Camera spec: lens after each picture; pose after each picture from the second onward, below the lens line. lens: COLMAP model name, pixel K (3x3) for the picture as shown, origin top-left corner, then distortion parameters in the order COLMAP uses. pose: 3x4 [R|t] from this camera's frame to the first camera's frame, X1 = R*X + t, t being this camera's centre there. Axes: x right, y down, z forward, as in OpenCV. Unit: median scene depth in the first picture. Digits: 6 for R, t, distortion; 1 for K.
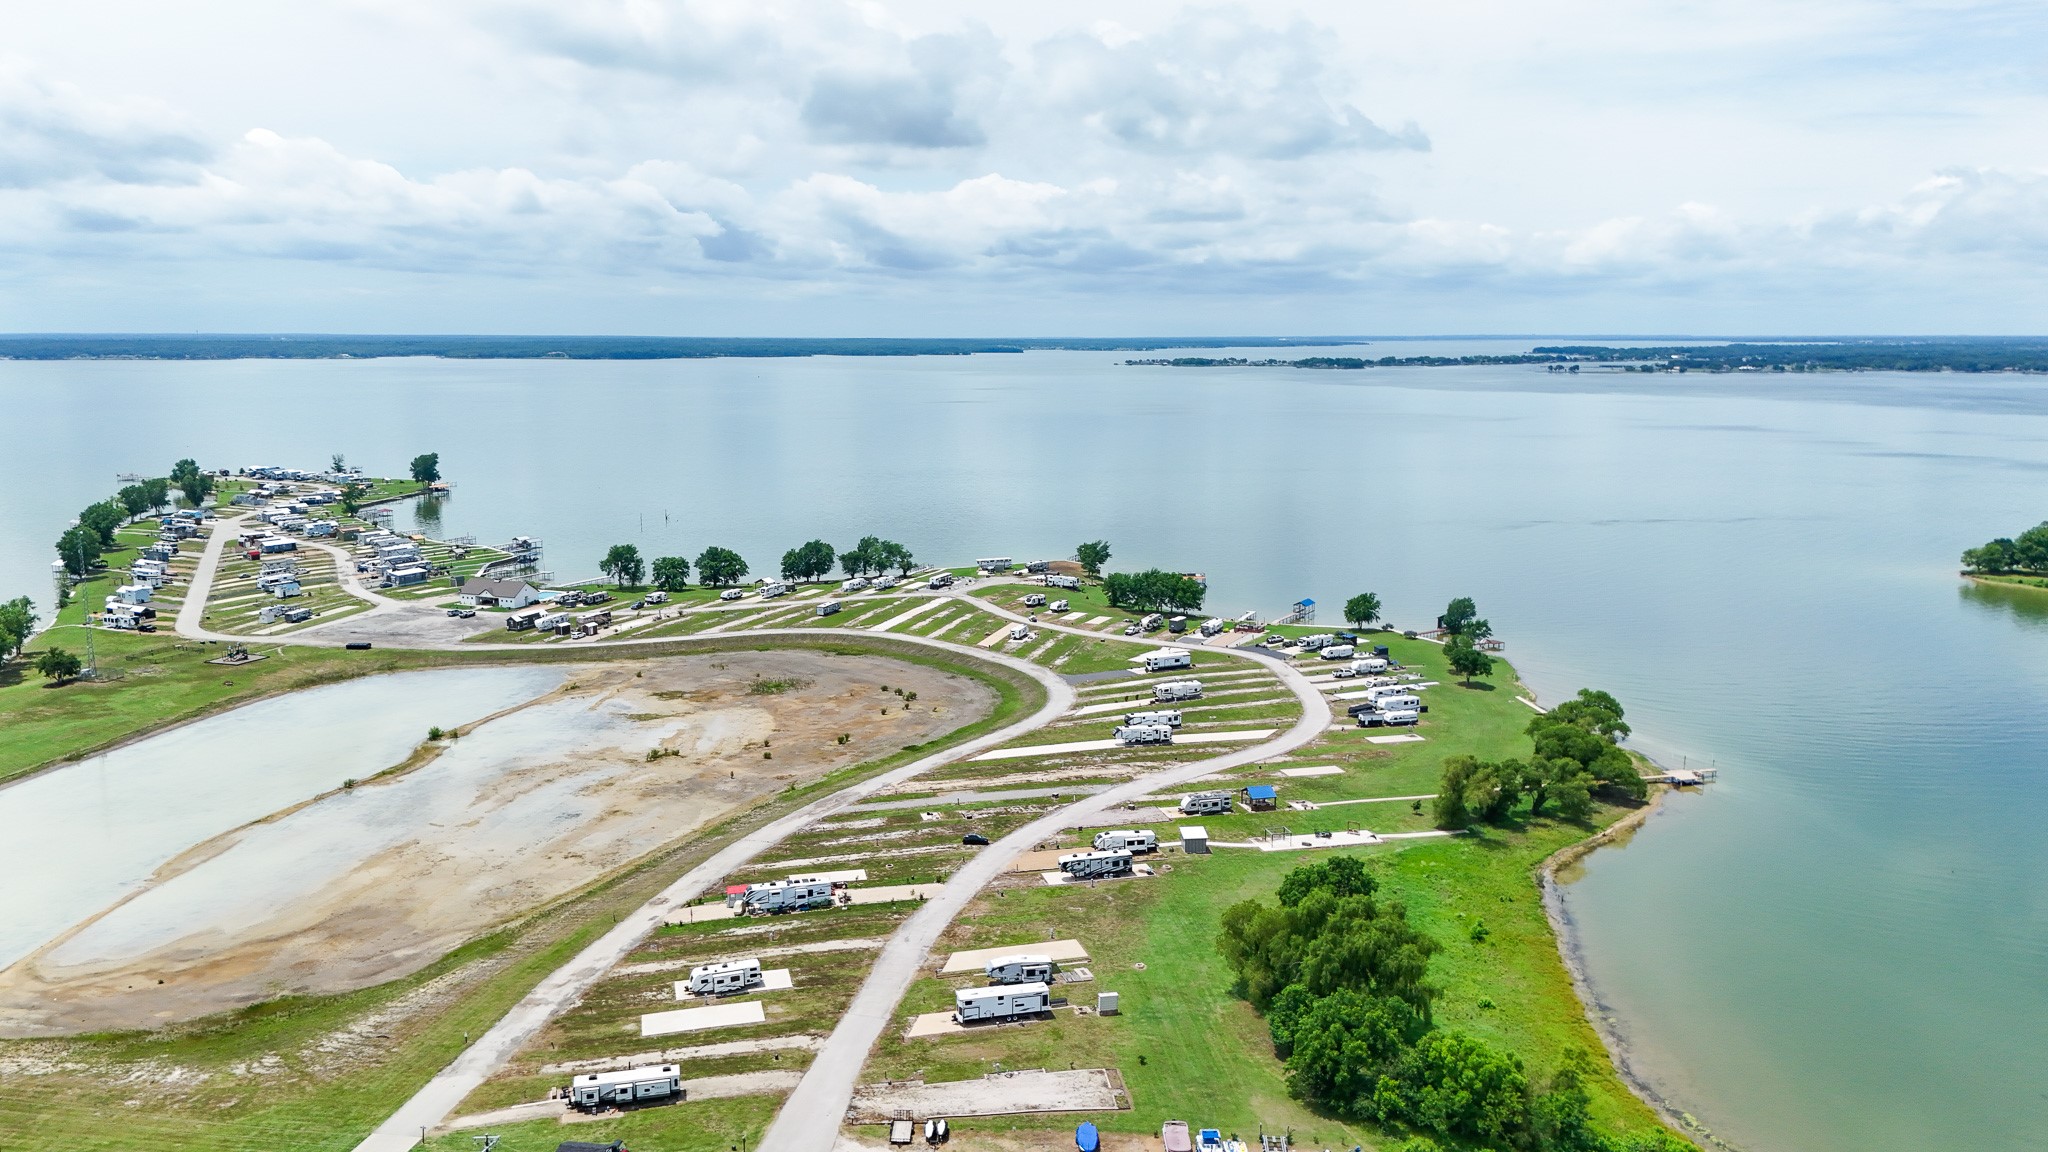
lens RADIAL K [[1505.9, 0, 1026.0], [0, 1505.9, 579.0], [0, 0, 1]] dist [0.081629, -0.083372]
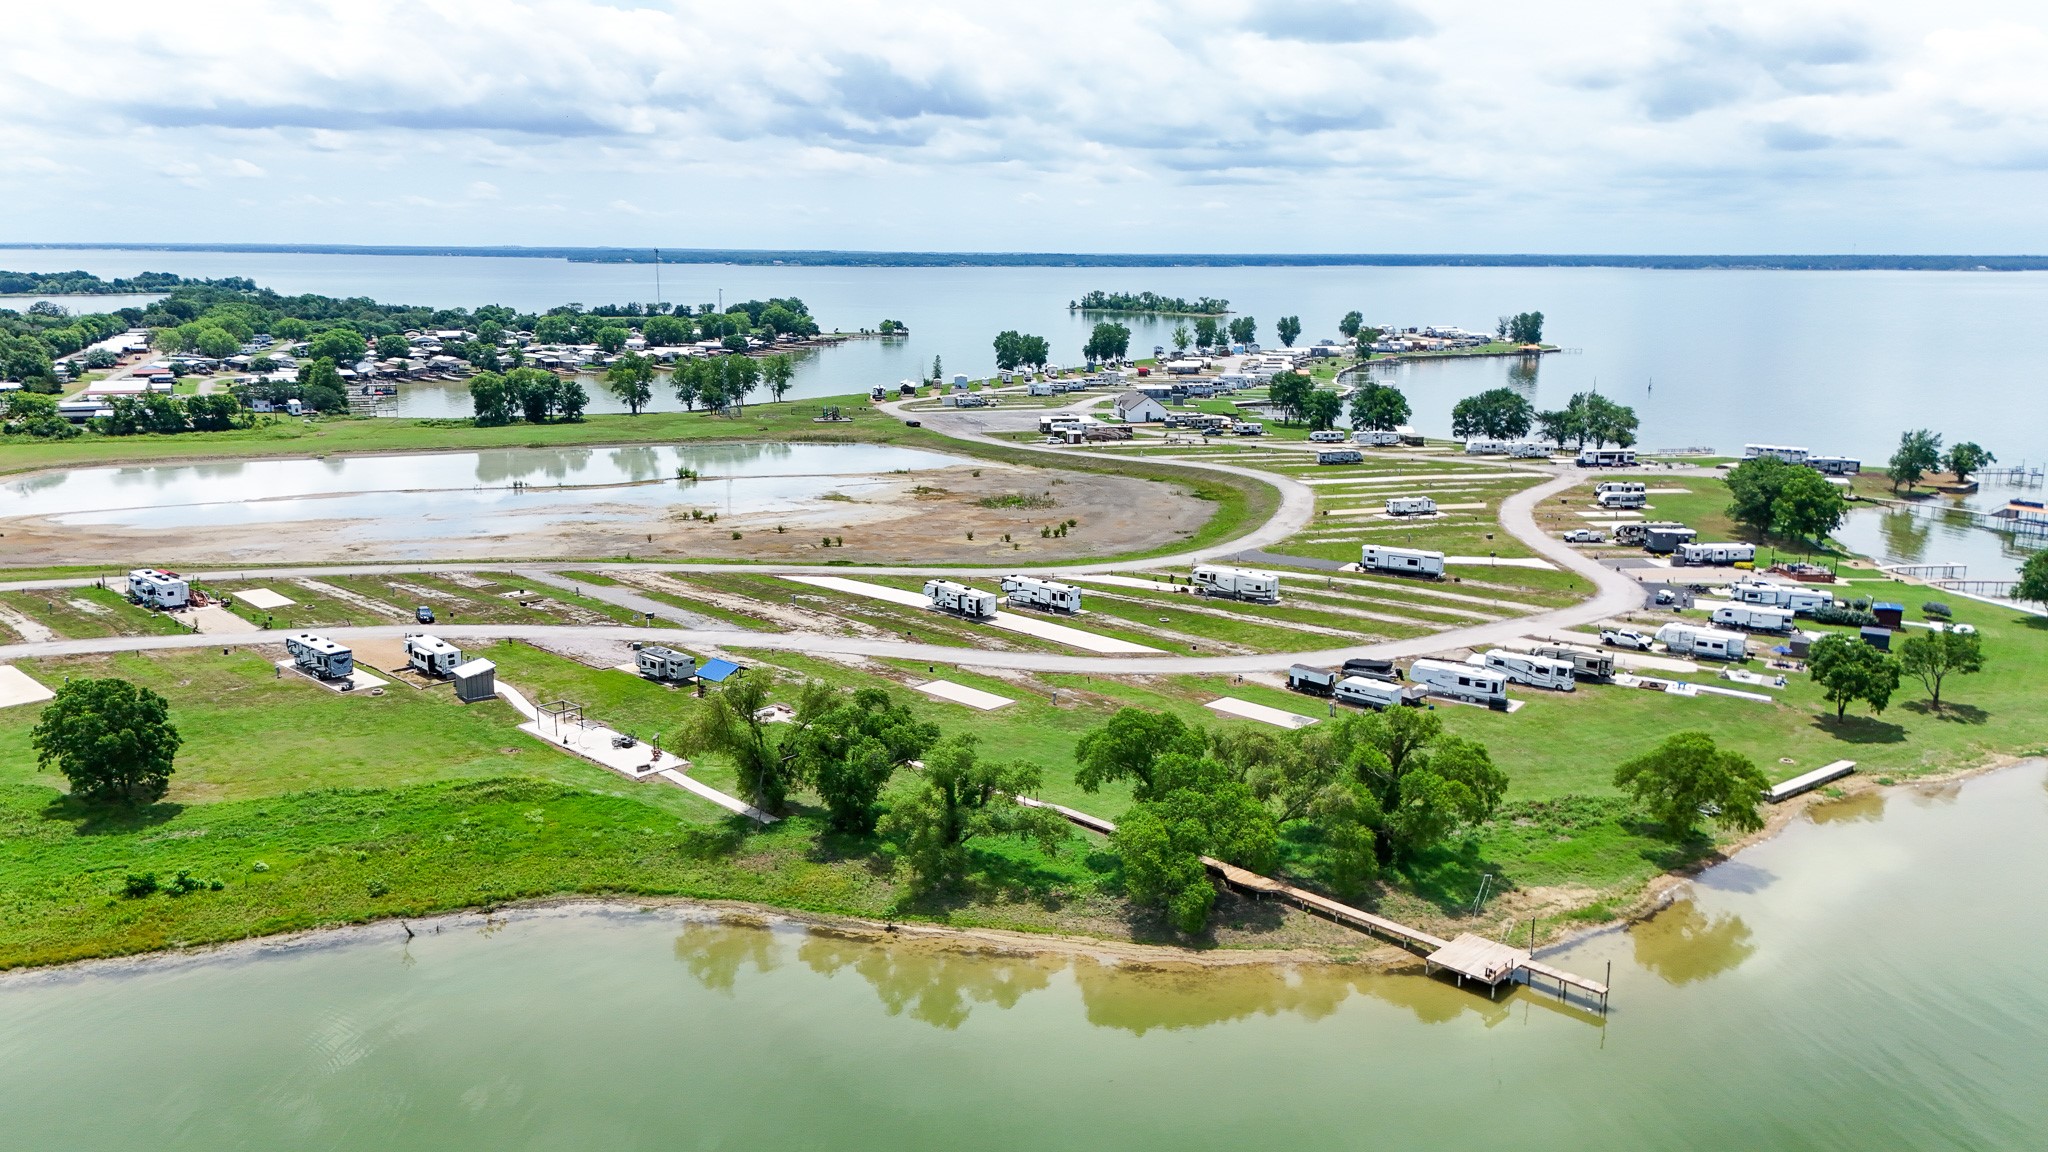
lens RADIAL K [[1505.9, 0, 1026.0], [0, 1505.9, 579.0], [0, 0, 1]] dist [0.081629, -0.083372]
pose [[0.526864, 0.184229, -0.829744, 0.444348], [-0.144513, 0.981429, 0.126146, 0.006853], [0.837574, 0.053447, 0.543703, 0.479856]]
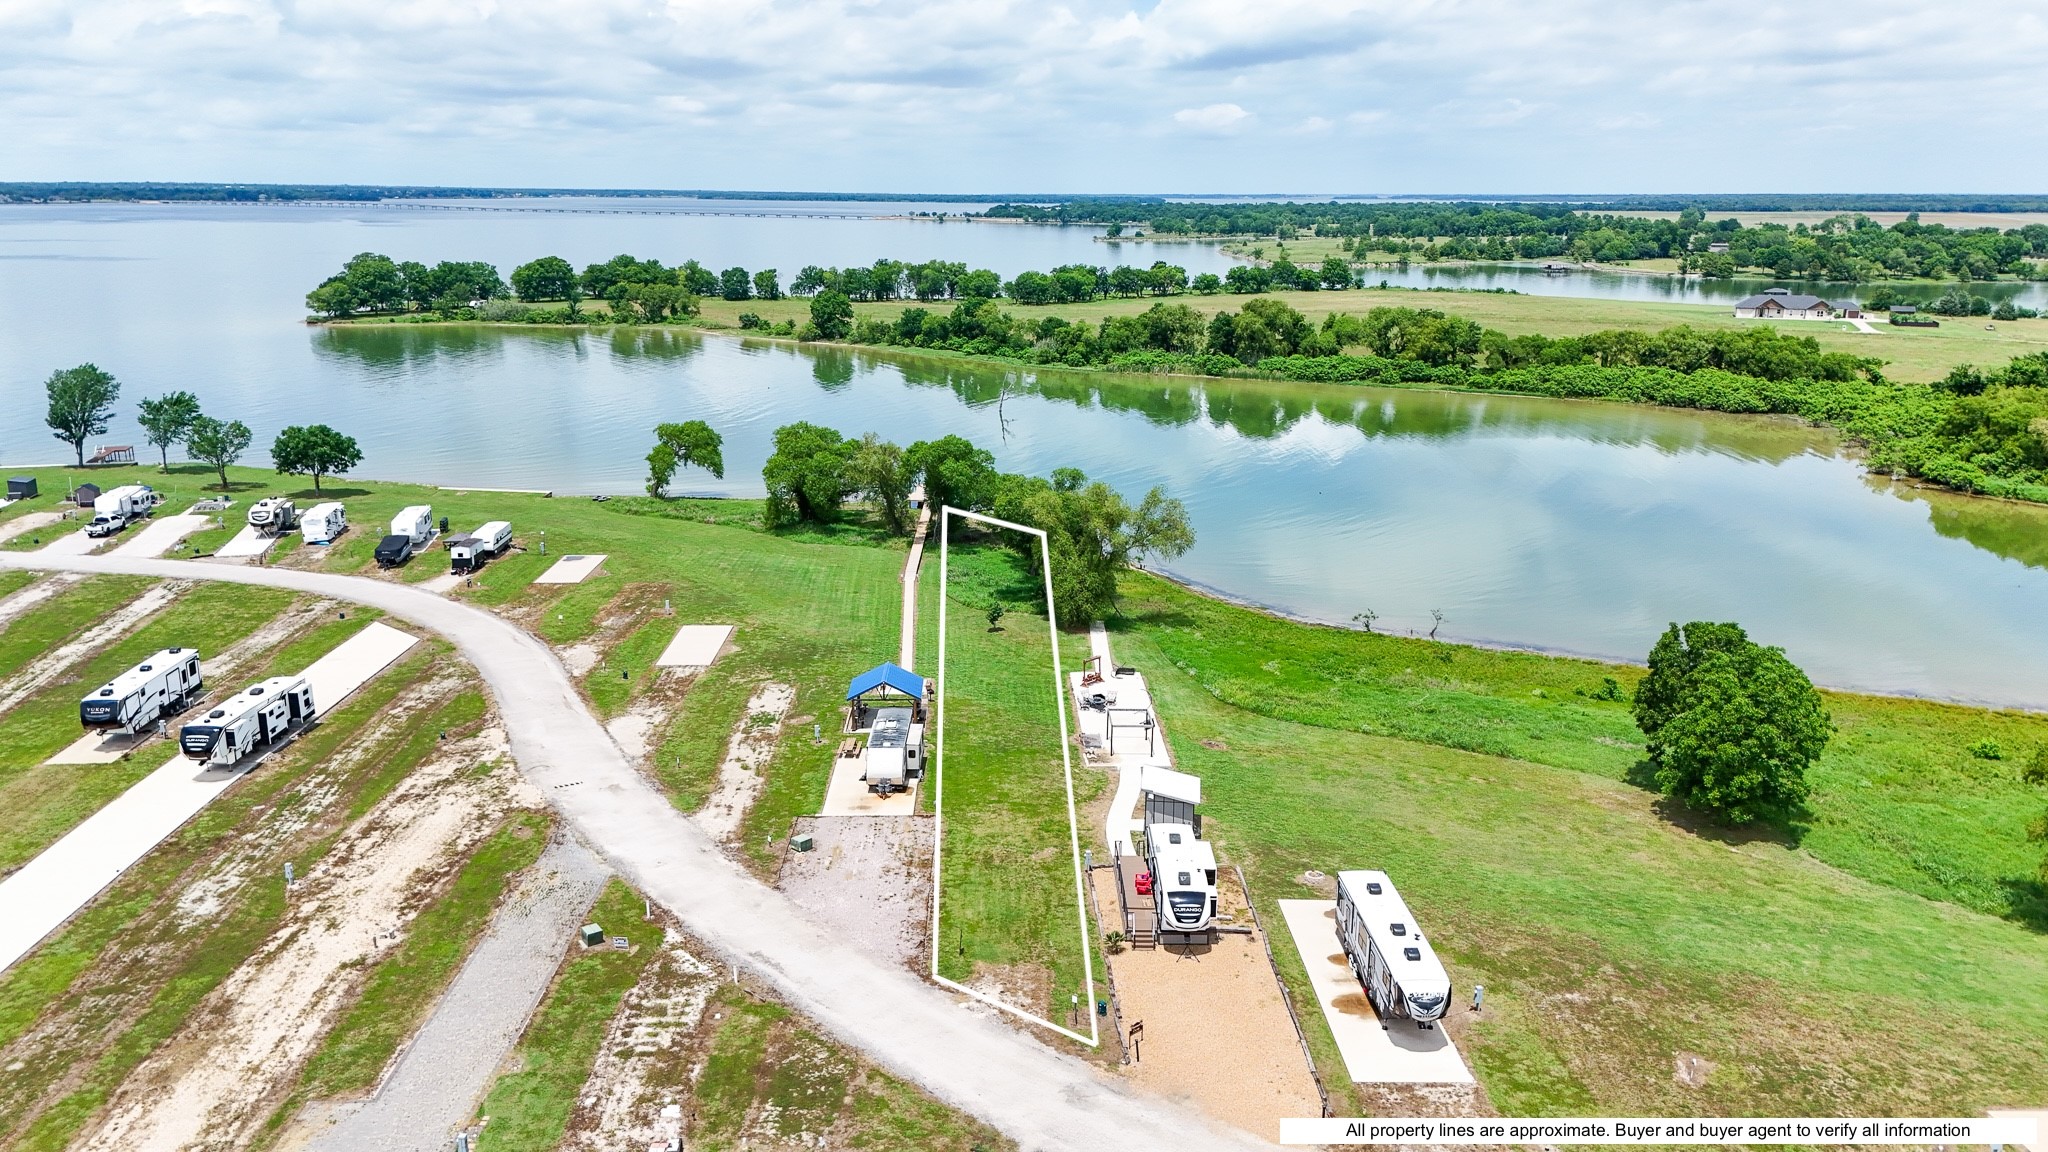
lens RADIAL K [[1505.9, 0, 1026.0], [0, 1505.9, 579.0], [0, 0, 1]] dist [0.081629, -0.083372]
pose [[0.236251, -0.241669, 0.941160, -0.133461], [0.152286, 0.965818, 0.209773, 0.020710], [-0.959684, 0.093767, 0.264979, 0.532176]]
